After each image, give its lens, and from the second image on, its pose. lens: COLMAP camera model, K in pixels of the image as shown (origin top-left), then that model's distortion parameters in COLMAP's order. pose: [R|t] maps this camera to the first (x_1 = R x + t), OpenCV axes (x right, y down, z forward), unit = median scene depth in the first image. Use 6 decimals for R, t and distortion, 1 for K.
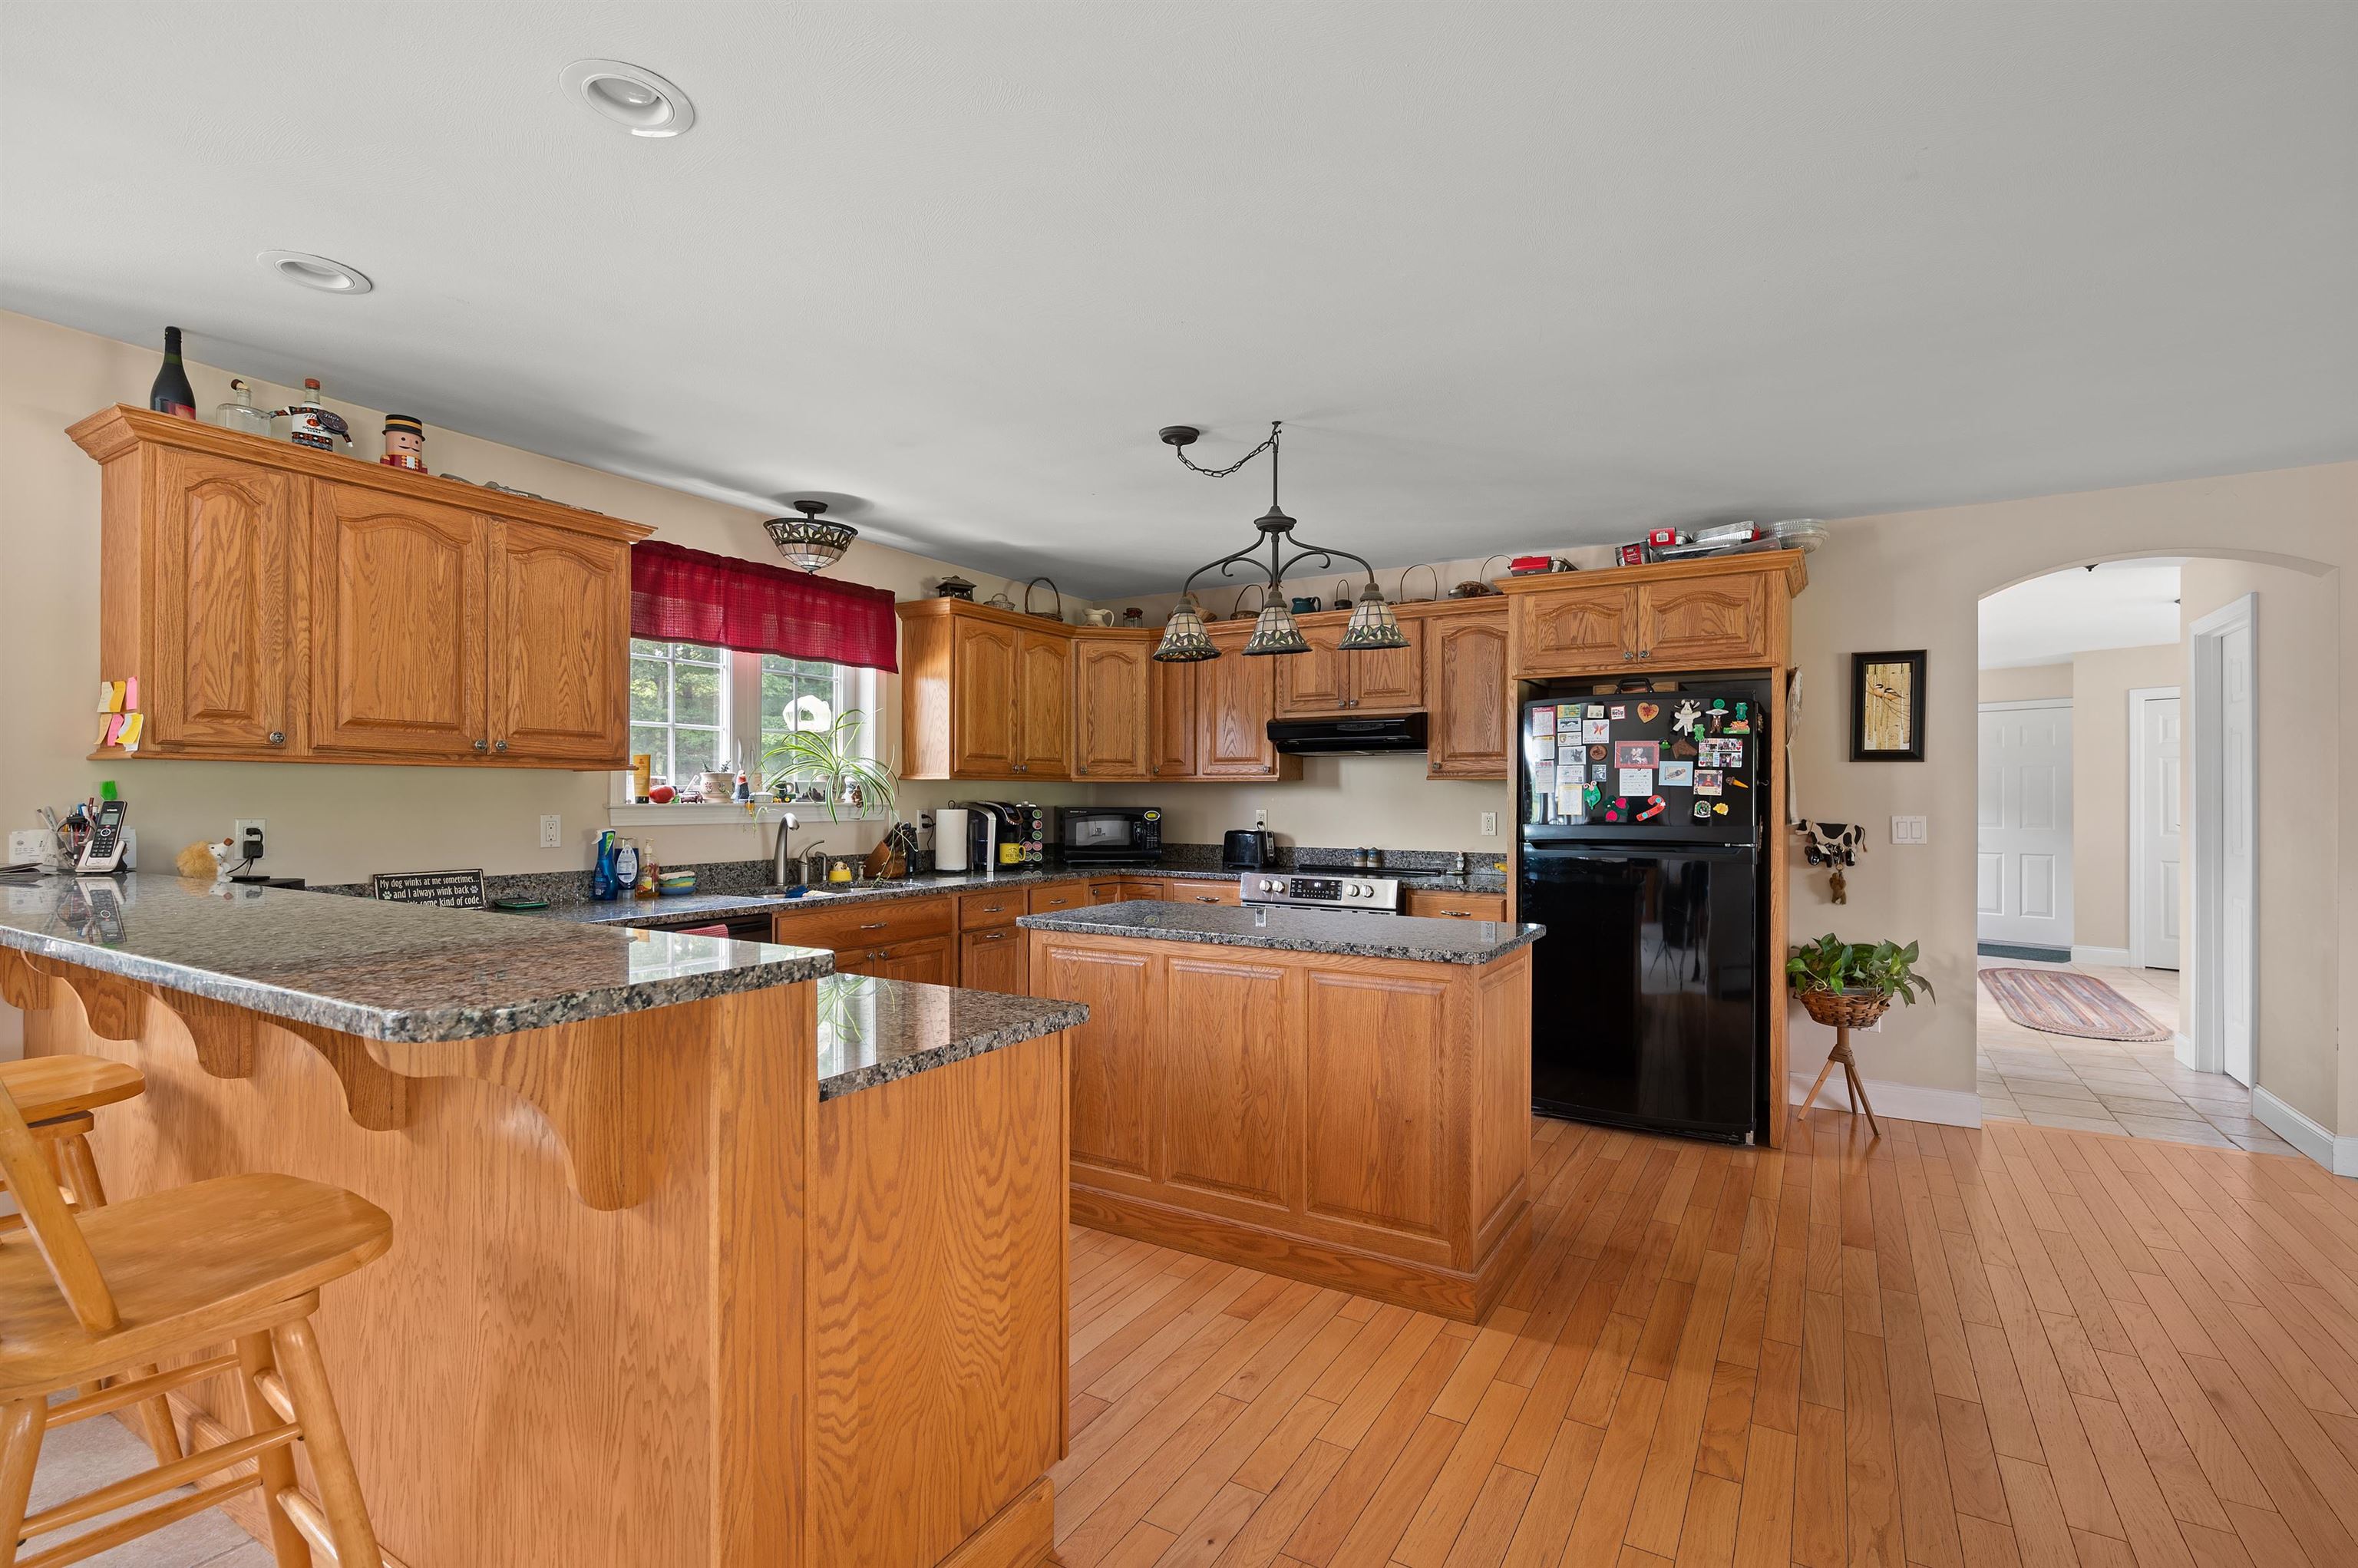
lens RADIAL K [[1082.4, 0, 1179.9], [0, 1082.4, 794.6], [0, 0, 1]] dist [0.001570, 0.000270]
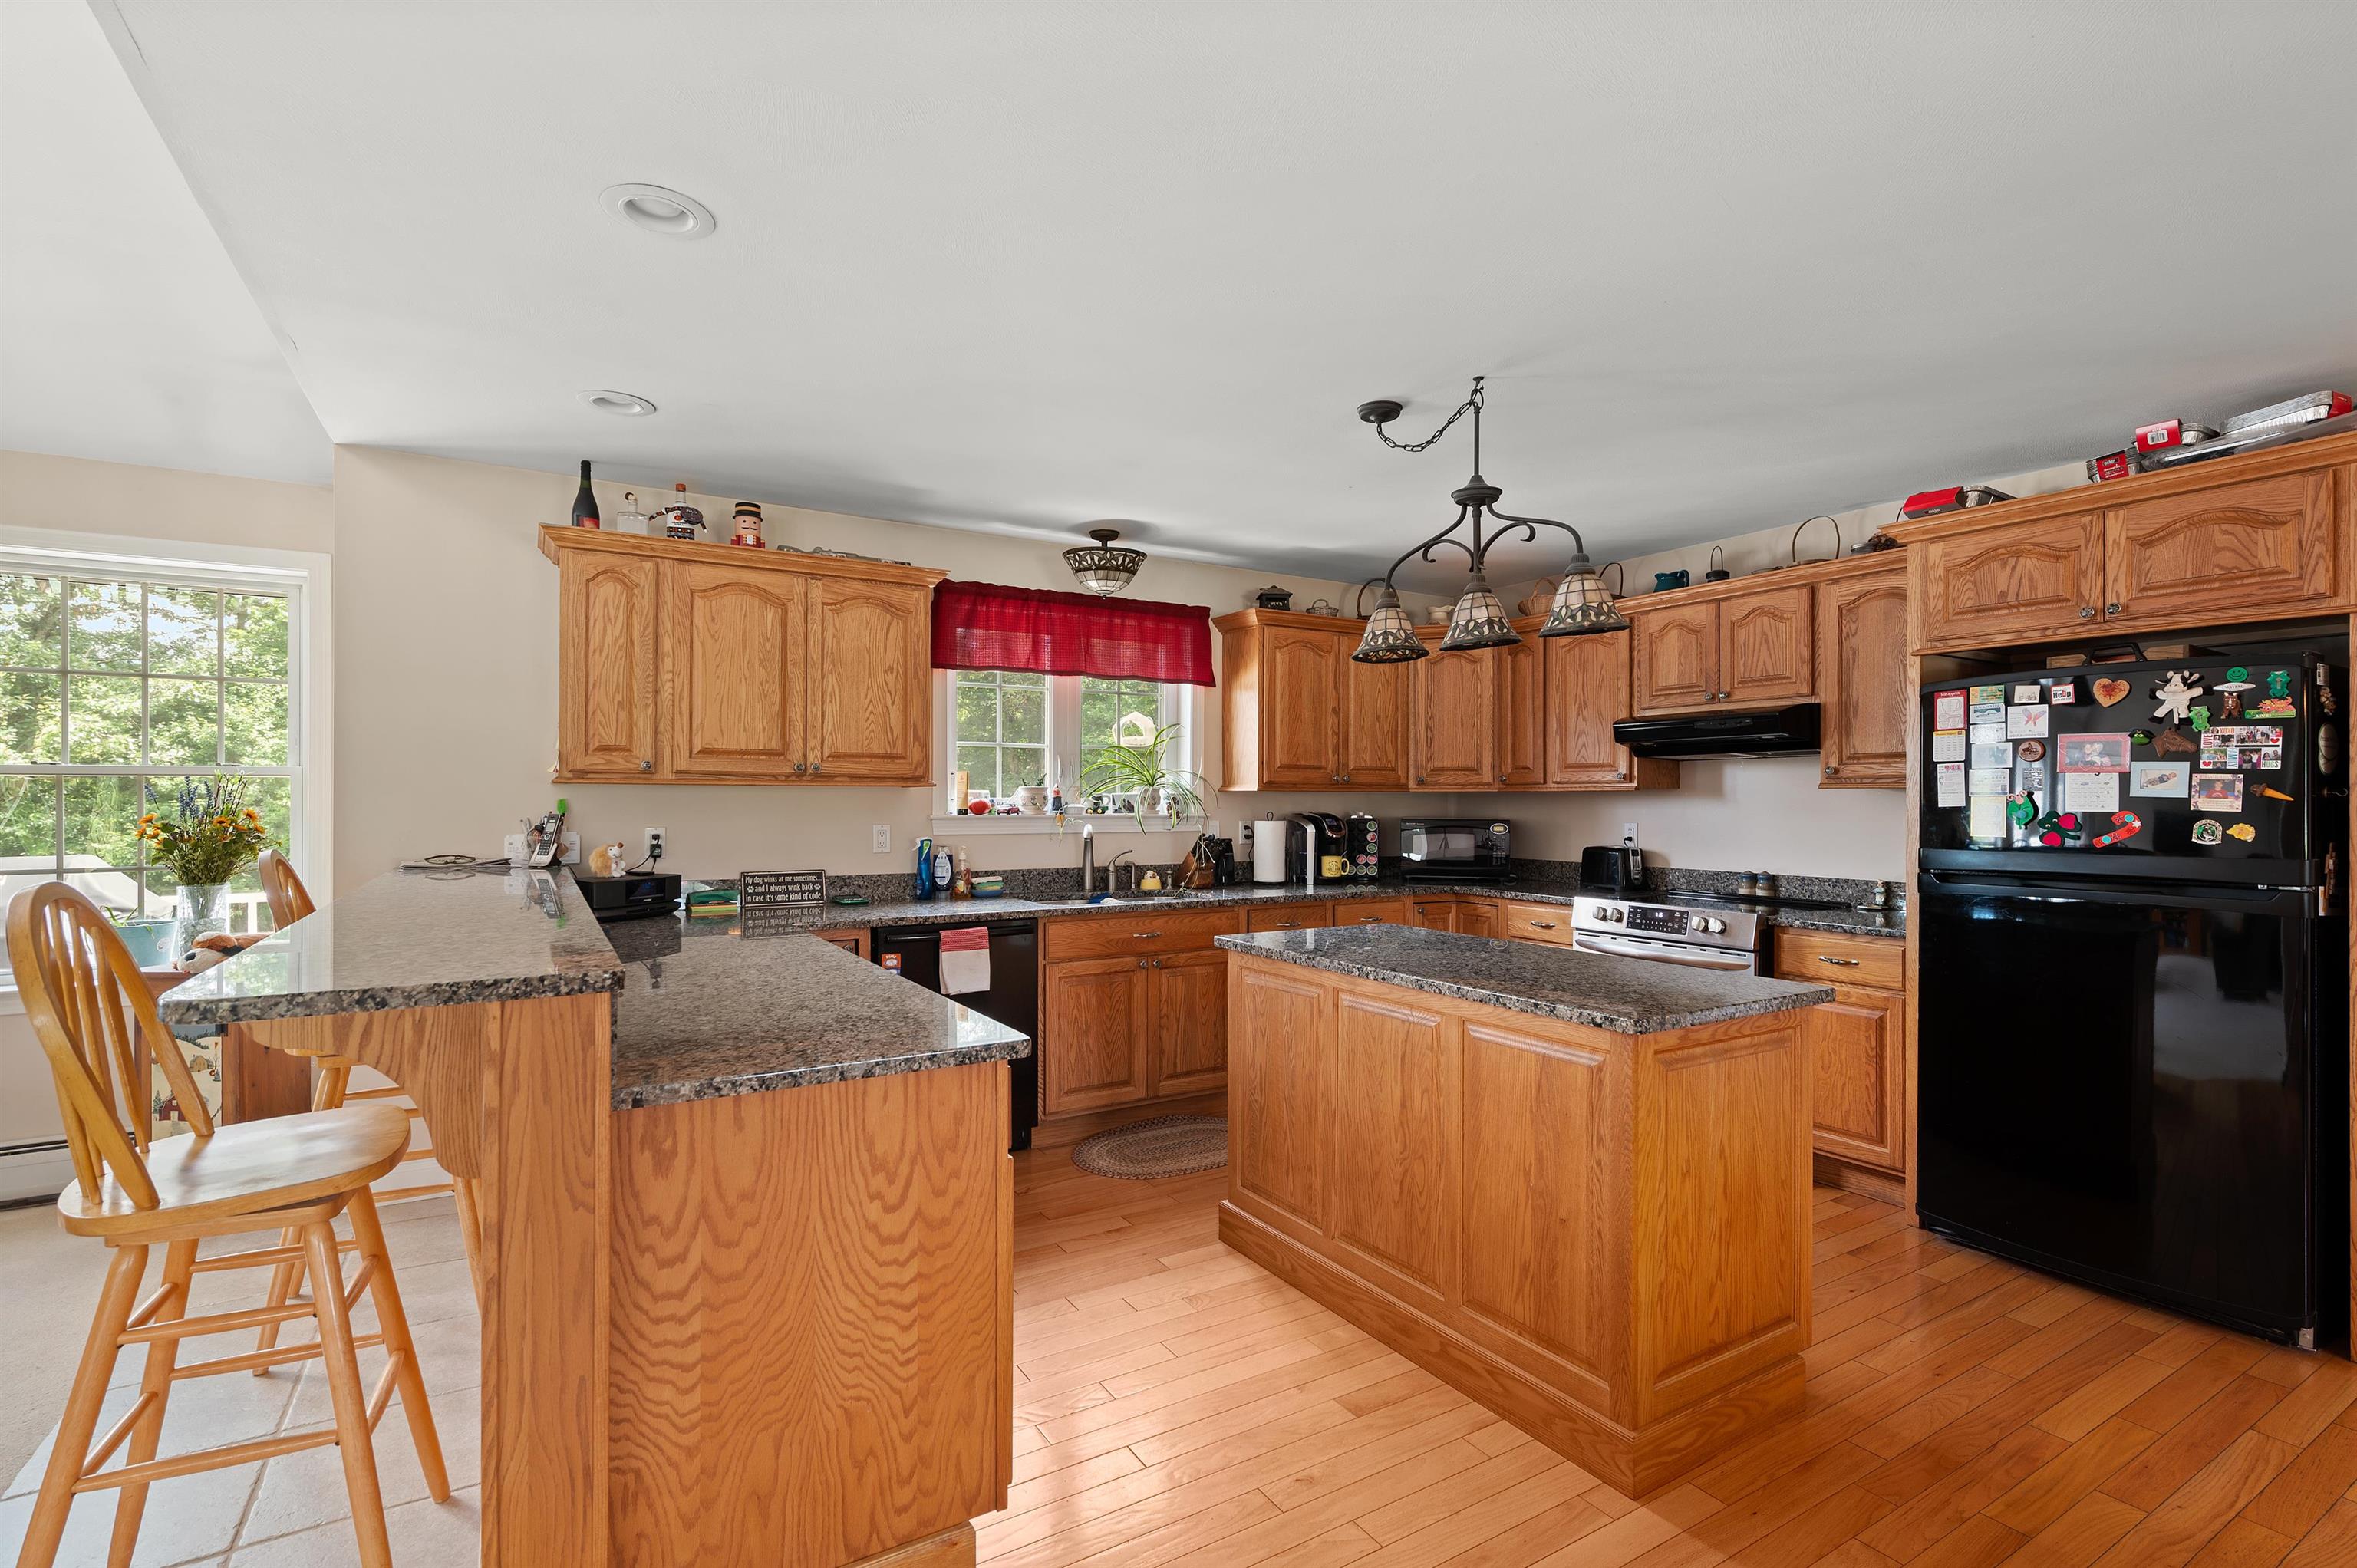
lens RADIAL K [[1081.9, 0, 1180.7], [0, 1081.9, 793.8], [0, 0, 1]] dist [0.001570, 0.000270]
pose [[0.885259, -0.003631, -0.465084, 0.271514], [0.001216, 0.999984, -0.005492, -0.008782], [0.465096, 0.004296, 0.885250, 0.125885]]
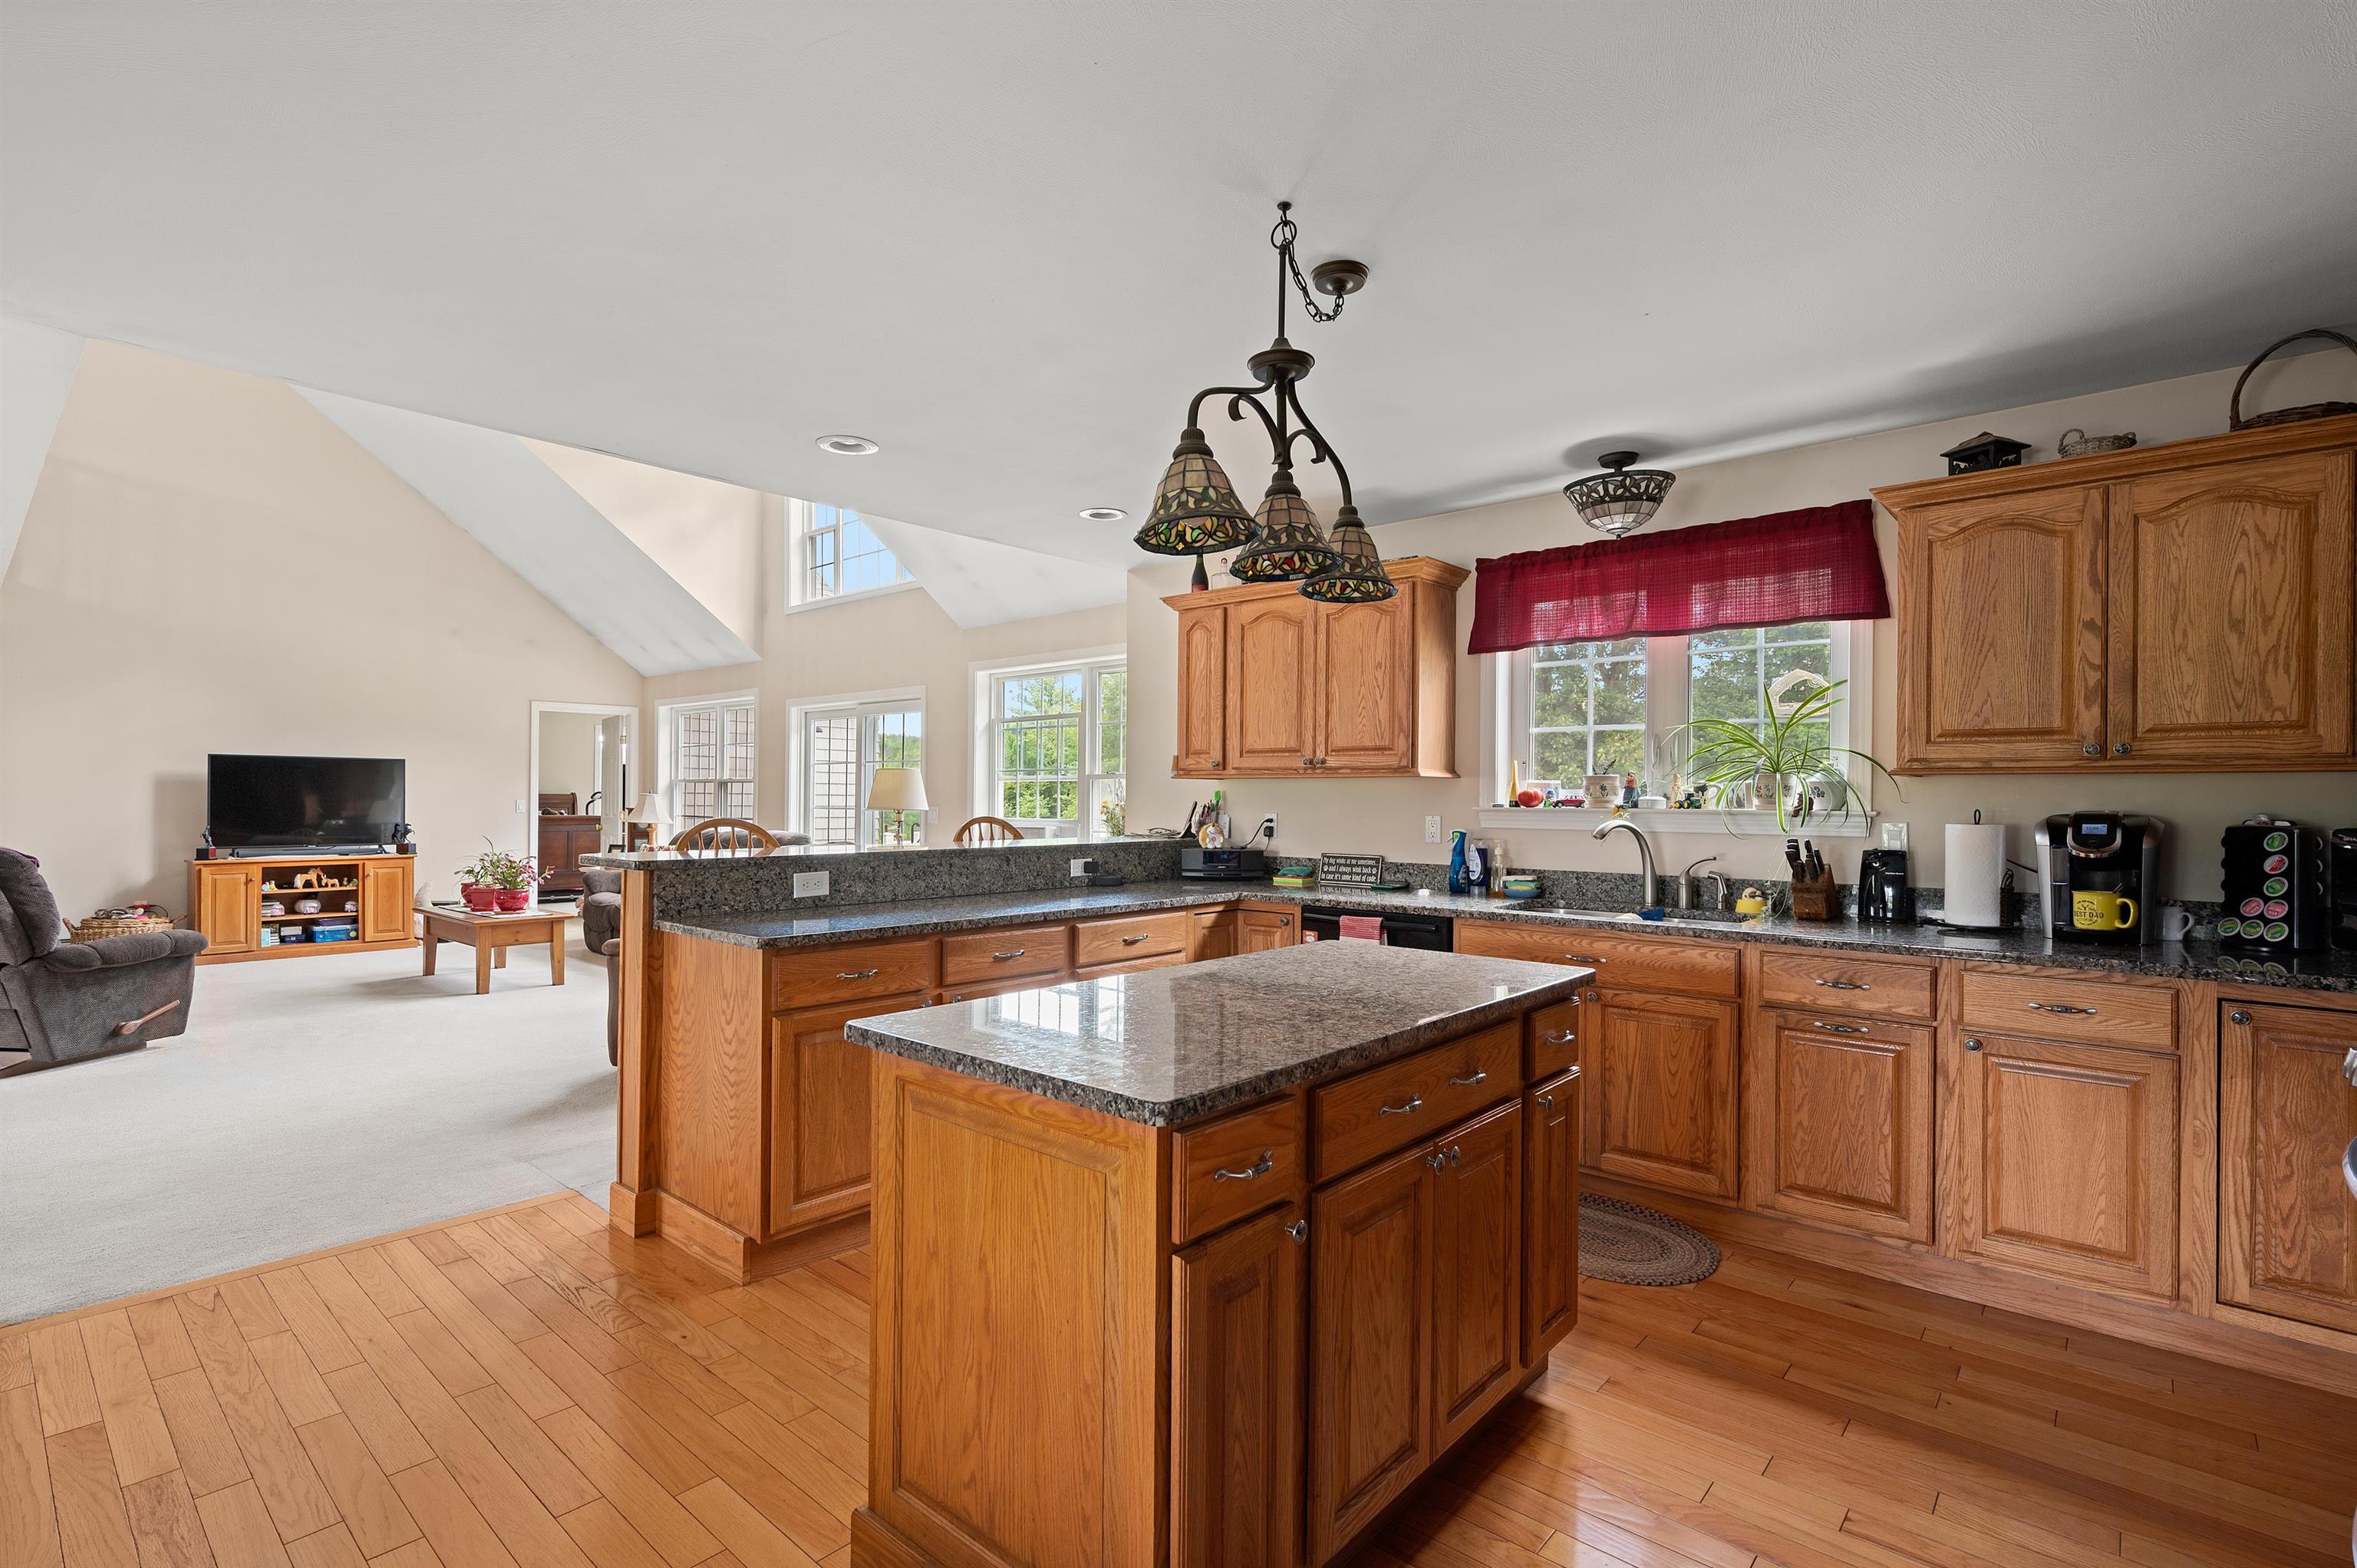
lens RADIAL K [[1081.9, 0, 1169.3], [0, 1081.9, 794.0], [0, 0, 1]] dist [0.001570, 0.000270]
pose [[-0.179843, -0.008218, -0.983661, 0.699245], [-0.006223, 0.999955, -0.007216, 0.005825], [0.983676, 0.004824, -0.179886, 1.014898]]
